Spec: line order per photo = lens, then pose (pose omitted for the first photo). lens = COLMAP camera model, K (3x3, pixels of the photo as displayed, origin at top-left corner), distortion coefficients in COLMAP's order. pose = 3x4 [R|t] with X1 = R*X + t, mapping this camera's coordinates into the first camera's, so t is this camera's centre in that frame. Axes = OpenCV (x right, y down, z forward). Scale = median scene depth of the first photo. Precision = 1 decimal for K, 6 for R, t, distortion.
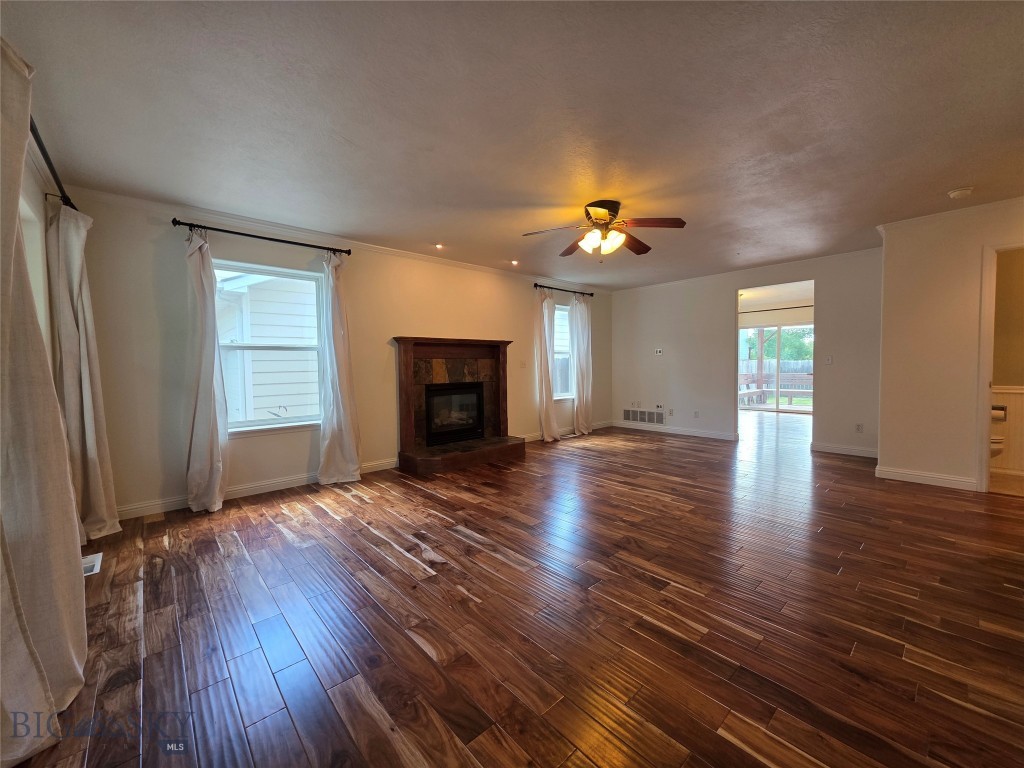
lens RADIAL K [[408.3, 0, 512.7], [0, 408.3, 383.2], [0, 0, 1]] dist [0.007937, -0.000528]
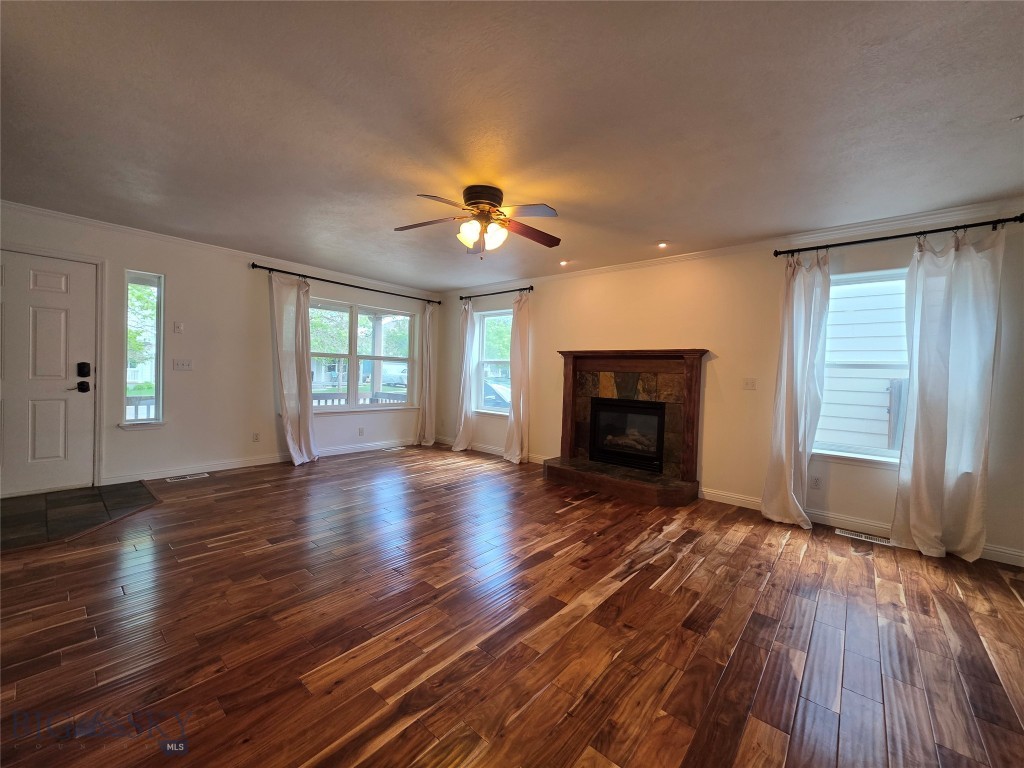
lens RADIAL K [[408.3, 0, 513.1], [0, 408.3, 384.9], [0, 0, 1]] dist [0.007937, -0.000528]
pose [[0.113821, 0.039637, -0.992710, 0.713913], [-0.083580, 0.996044, 0.030187, -0.039332], [0.989979, 0.079535, 0.116684, 0.652850]]
